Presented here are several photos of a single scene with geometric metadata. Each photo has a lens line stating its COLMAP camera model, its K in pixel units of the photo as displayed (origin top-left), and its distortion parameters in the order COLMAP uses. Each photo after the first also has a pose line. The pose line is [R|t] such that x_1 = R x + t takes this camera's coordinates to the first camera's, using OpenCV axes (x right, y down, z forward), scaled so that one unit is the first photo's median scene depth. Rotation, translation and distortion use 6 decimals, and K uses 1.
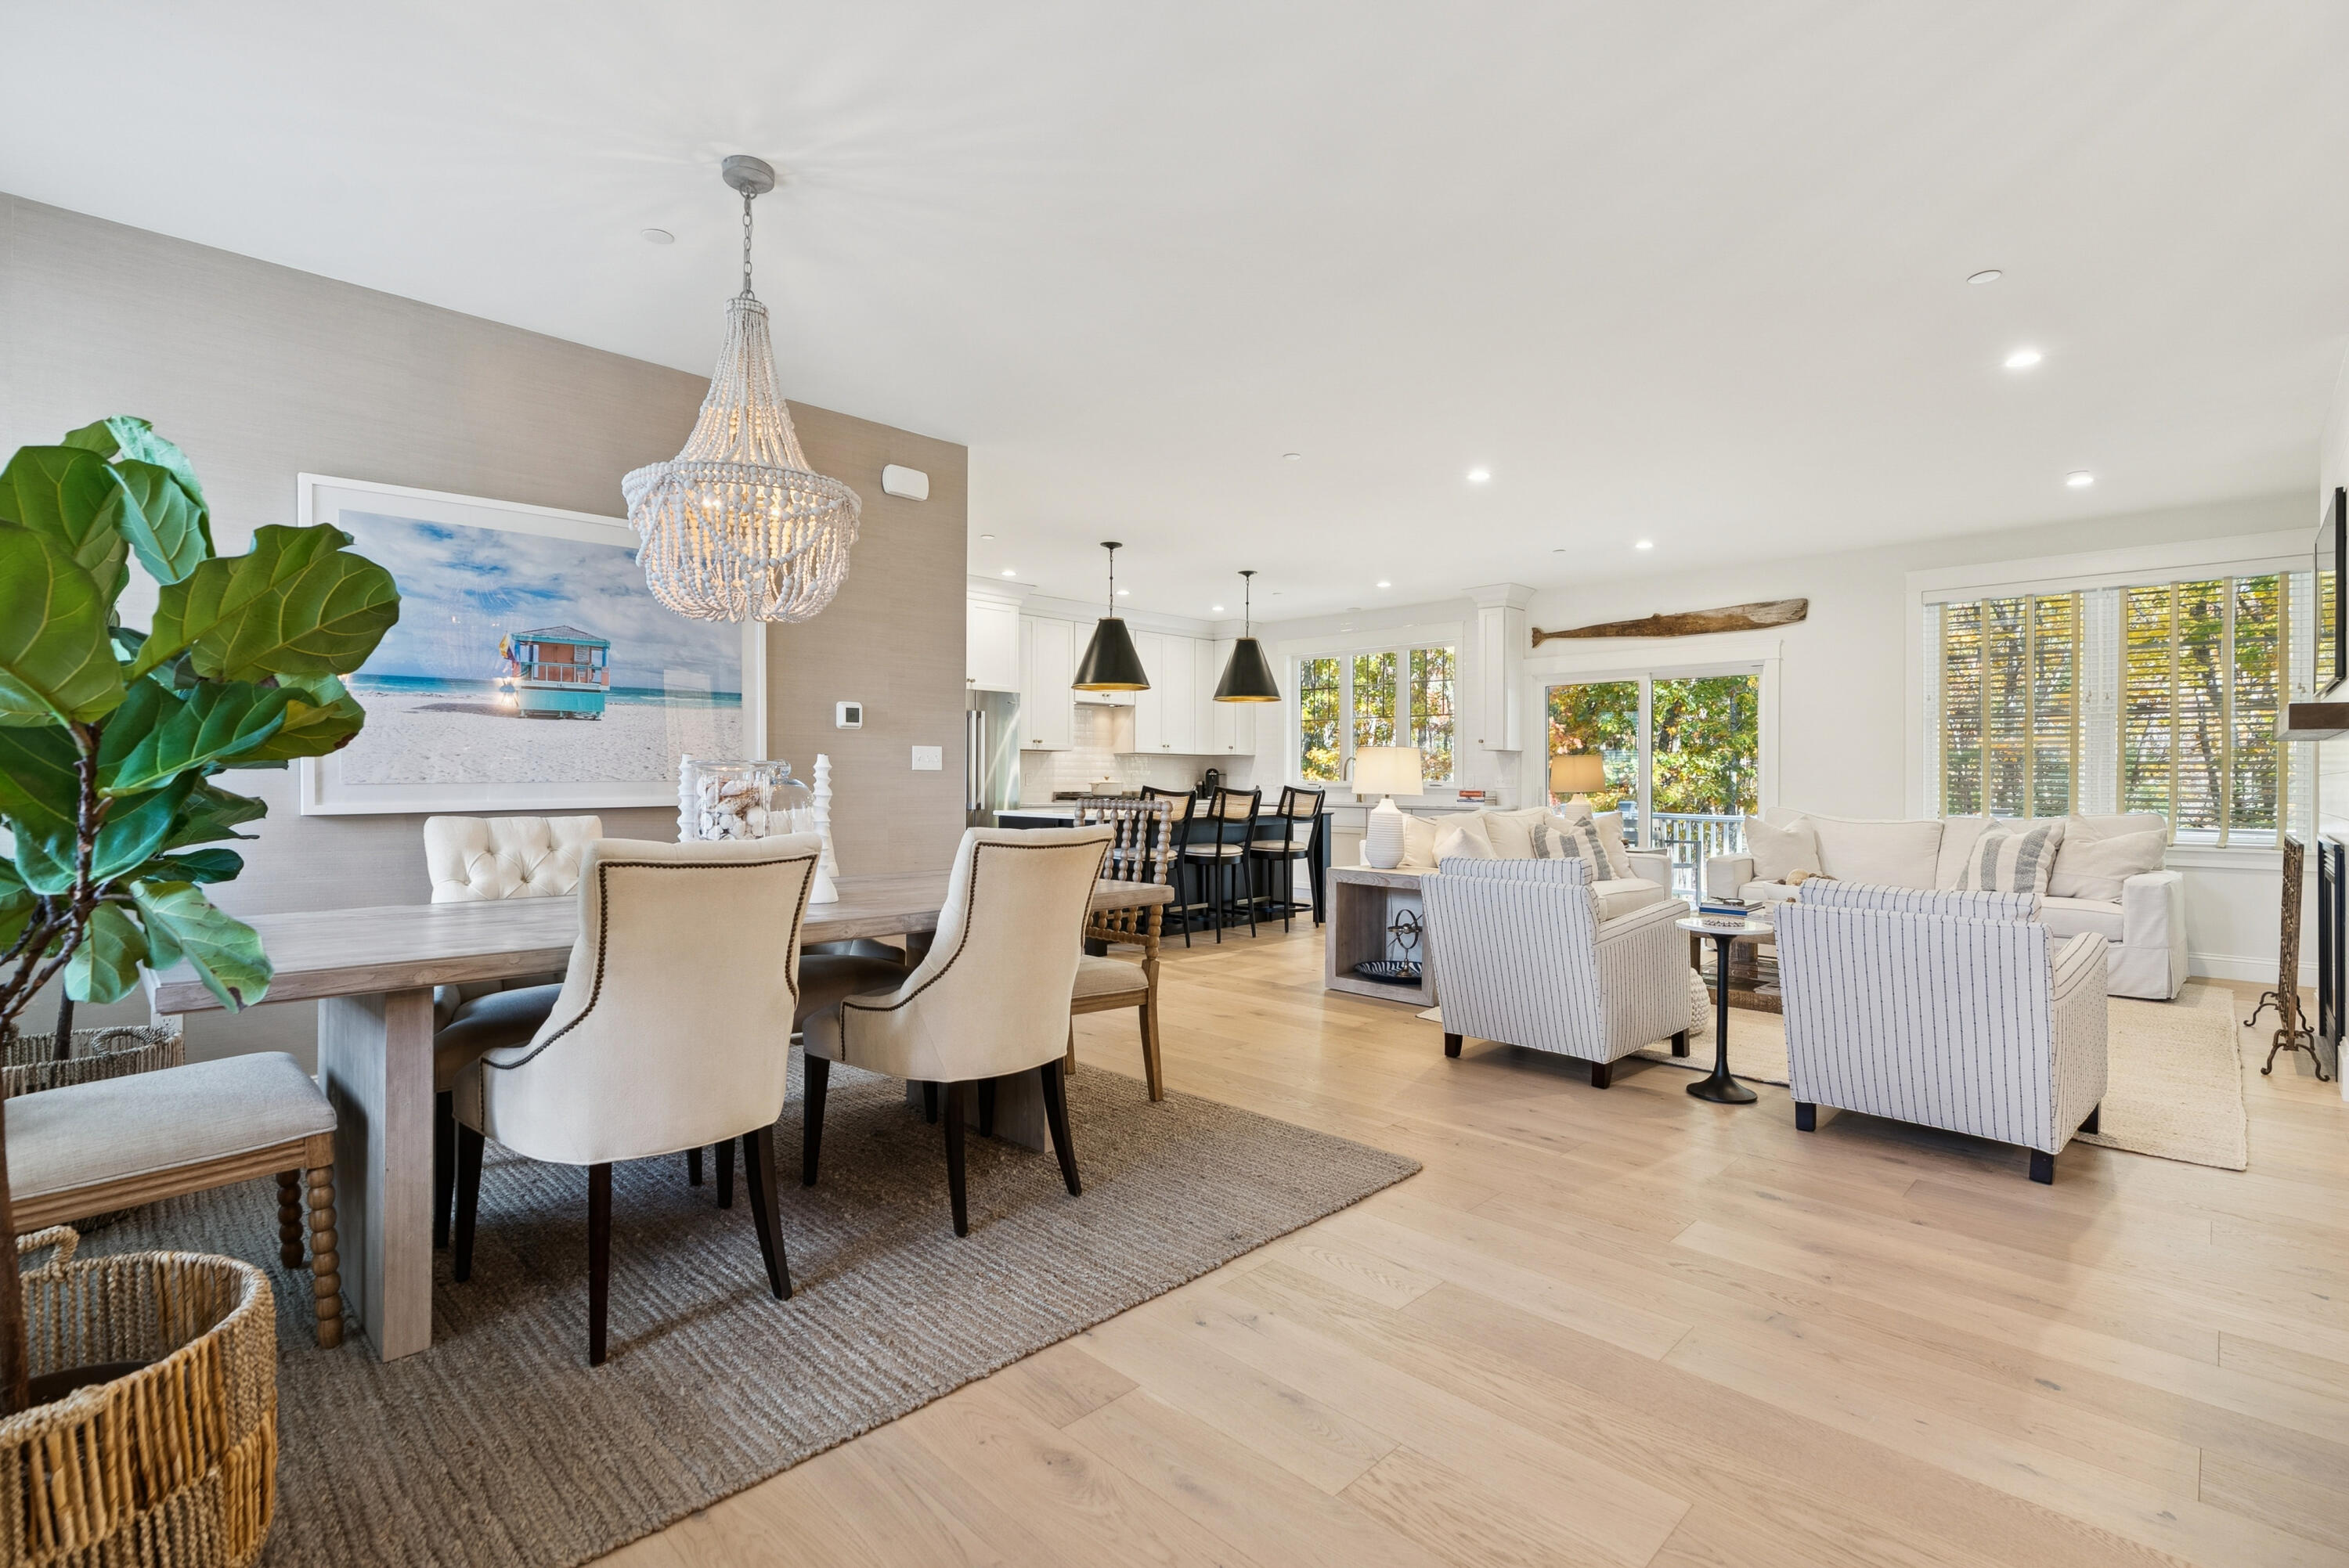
lens RADIAL K [[1075.6, 0, 1163.7], [0, 1075.6, 768.4], [0, 0, 1]] dist [-0.002001, 0.001190]
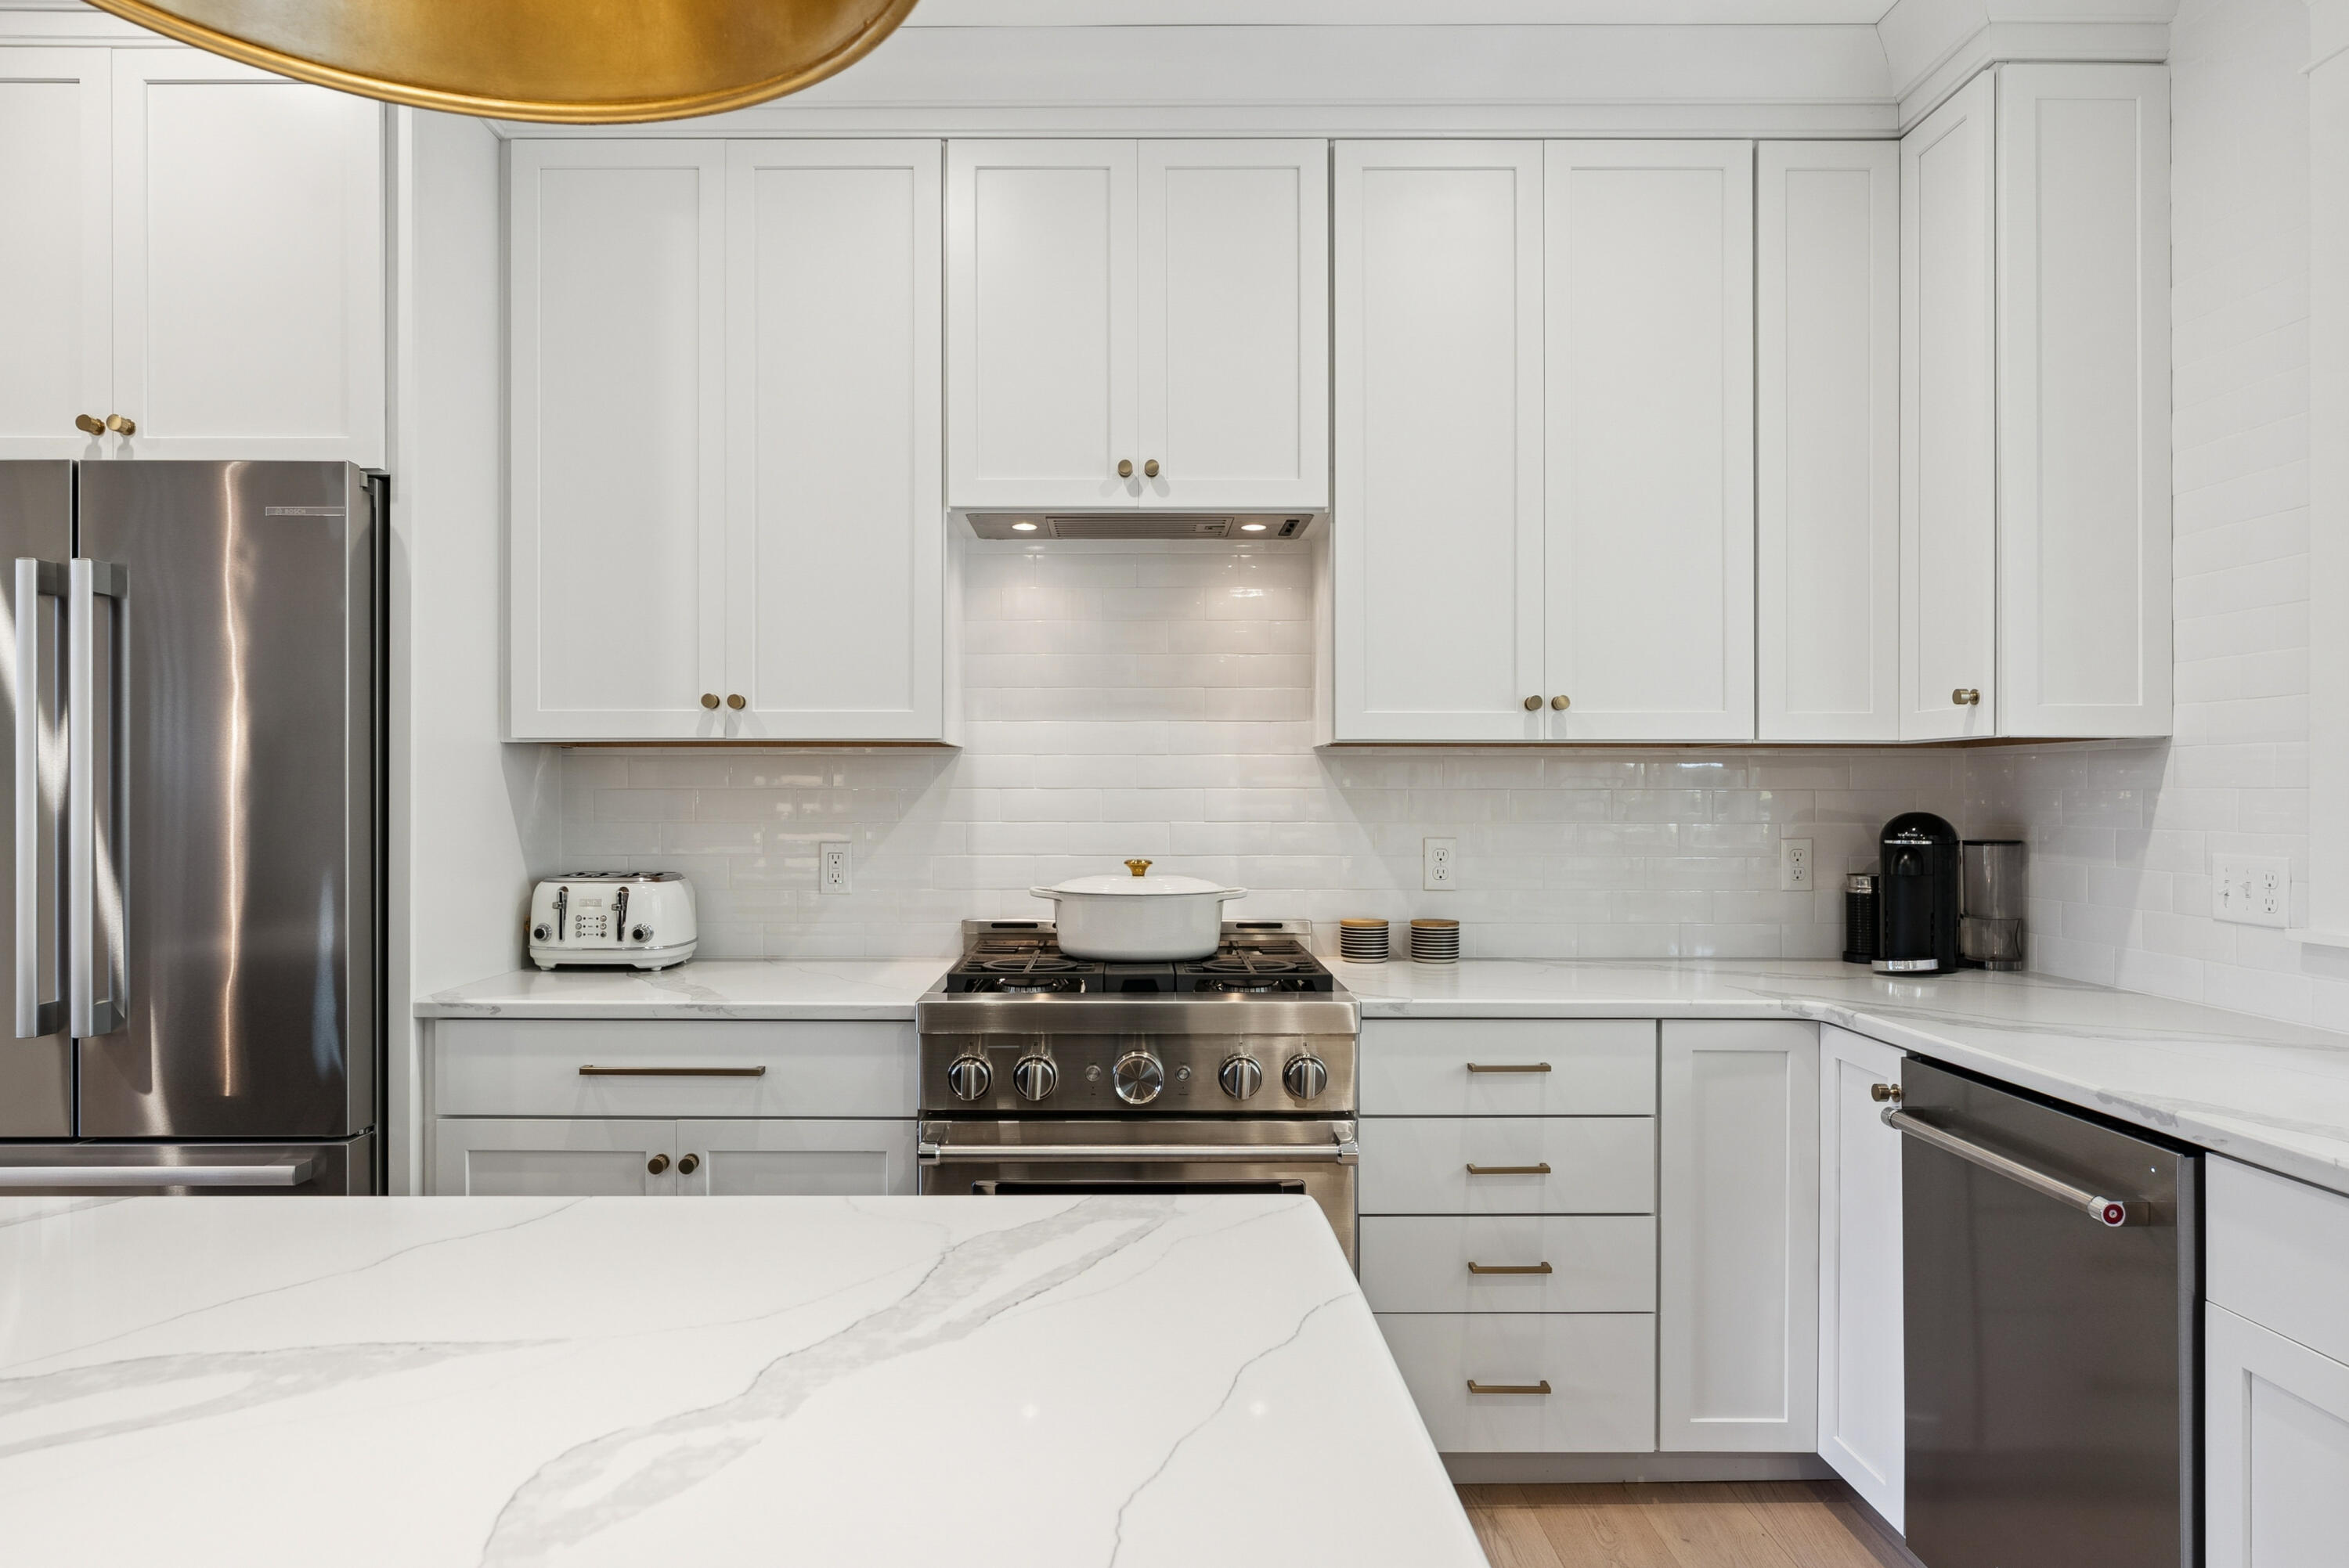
lens RADIAL K [[1425.9, 0, 1120.0], [0, 1425.9, 794.4], [0, 0, 1]] dist [-0.009223, 0.002256]
pose [[0.713799, -0.003021, -0.700345, 0.176749], [0.008758, 0.999951, 0.004614, -0.008560], [0.700296, -0.009427, 0.713790, 1.032374]]
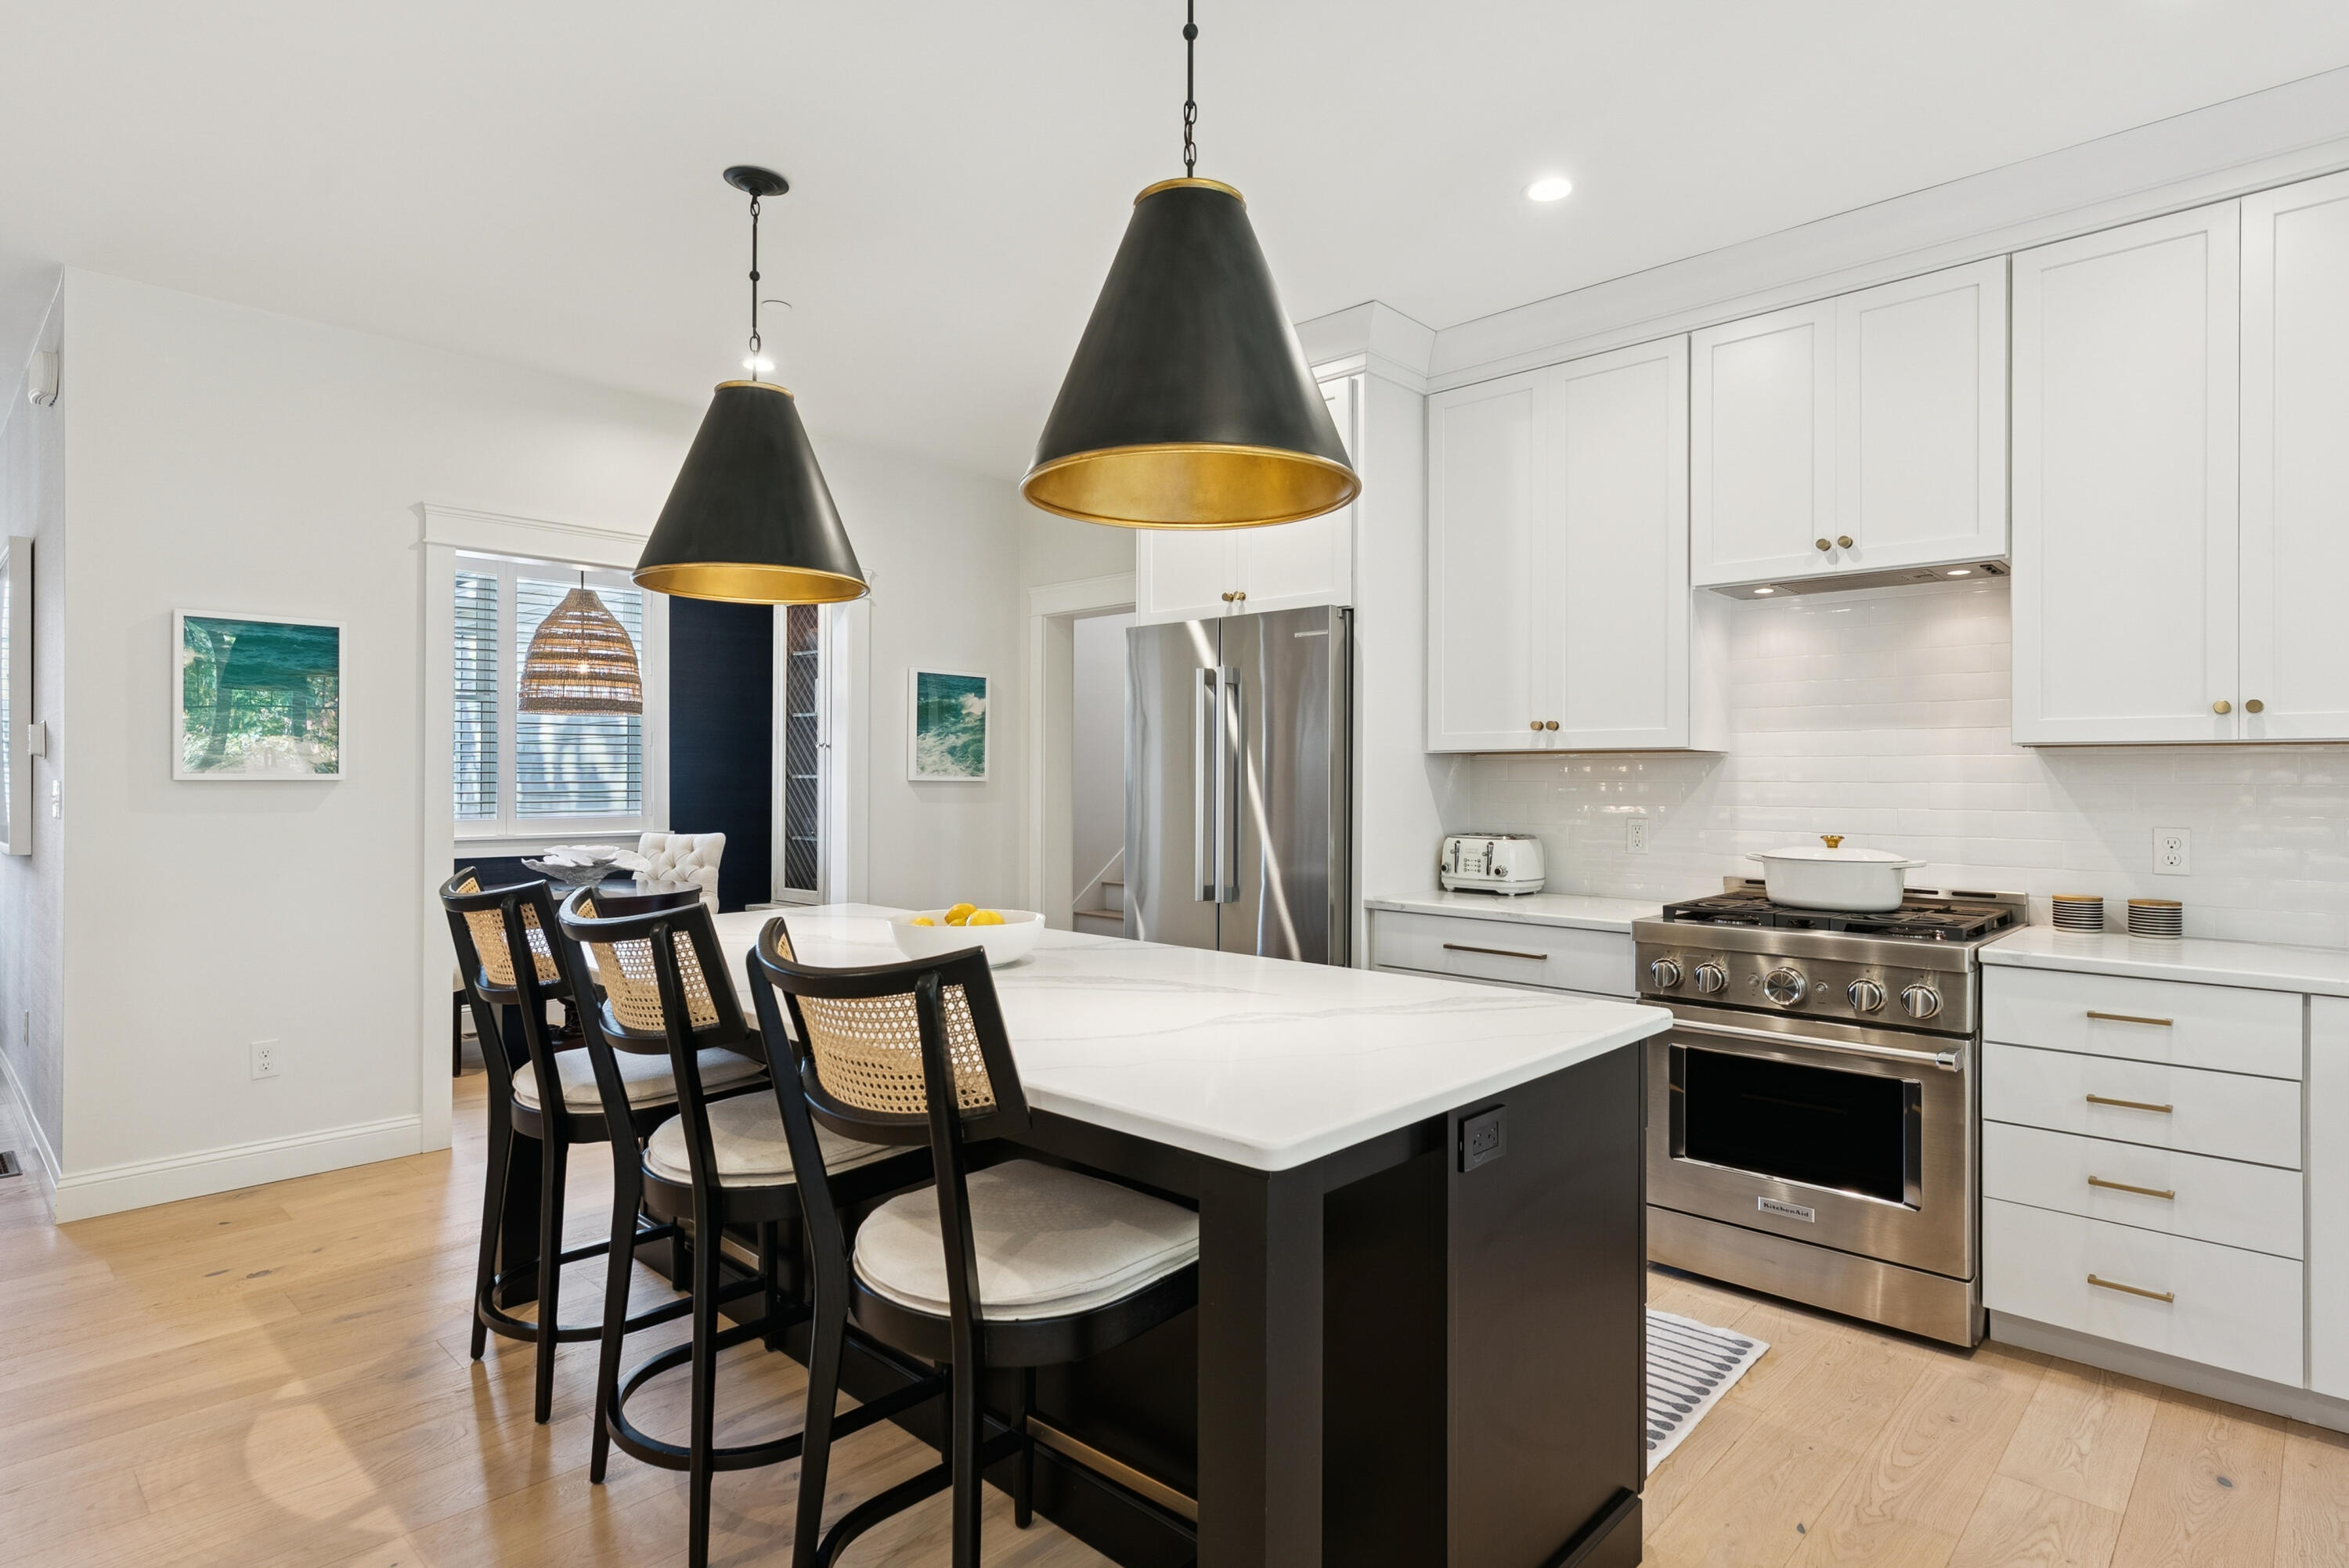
lens RADIAL K [[1209.7, 0, 1173.6], [0, 1209.7, 788.8], [0, 0, 1]] dist [-0.010917, 0.004774]
pose [[0.032551, 0.001959, -0.999468, 0.326103], [0.003286, 0.999992, 0.002067, -0.007701], [0.999465, -0.003351, 0.032544, 1.056028]]
